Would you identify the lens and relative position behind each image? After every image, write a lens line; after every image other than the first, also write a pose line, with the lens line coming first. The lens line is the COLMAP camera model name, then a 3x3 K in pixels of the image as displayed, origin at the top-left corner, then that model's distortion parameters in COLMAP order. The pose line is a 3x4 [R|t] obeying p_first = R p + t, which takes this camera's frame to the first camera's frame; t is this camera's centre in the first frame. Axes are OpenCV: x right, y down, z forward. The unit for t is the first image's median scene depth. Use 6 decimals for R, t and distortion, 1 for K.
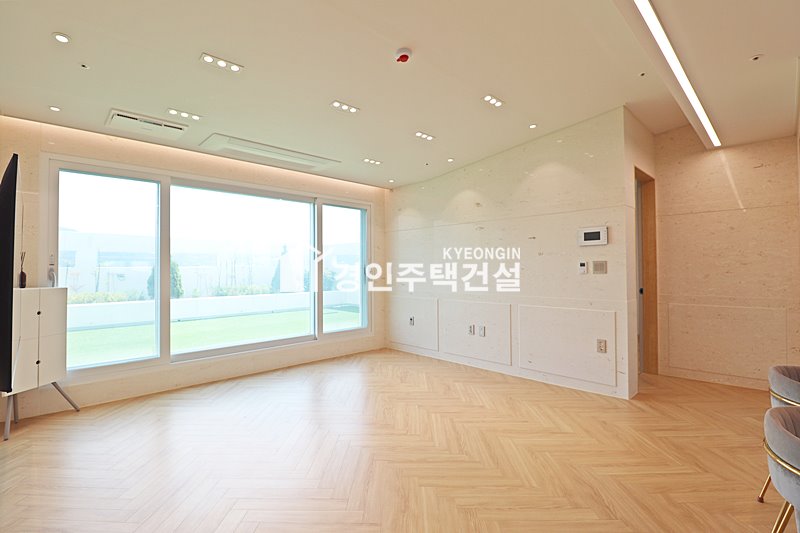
lens RADIAL K [[379.7, 0, 400.9], [0, 379.7, 265.4], [0, 0, 1]] dist [-0.012871, -0.005832]
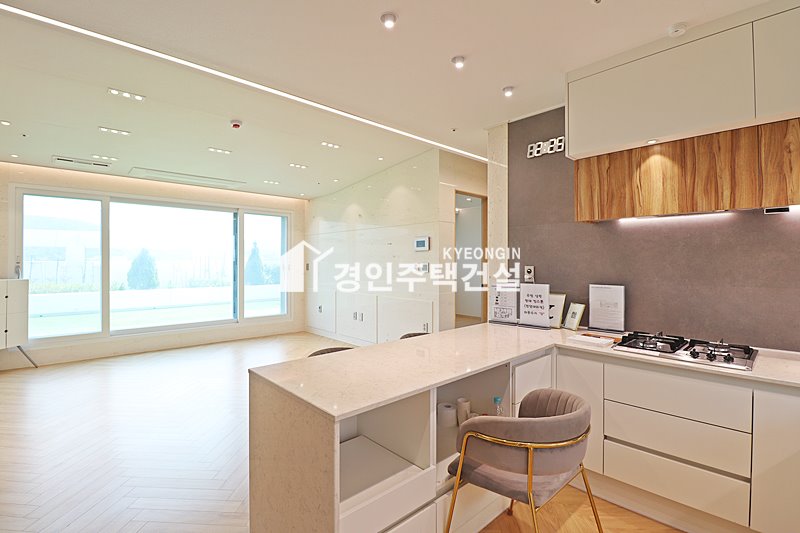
lens RADIAL K [[379.7, 0, 400.5], [0, 379.7, 264.9], [0, 0, 1]] dist [-0.012871, -0.005832]
pose [[0.999710, 0.008535, -0.022521, 0.426934], [-0.008190, 0.999849, 0.015351, -0.022220], [0.022648, -0.015163, 0.999629, -0.289375]]
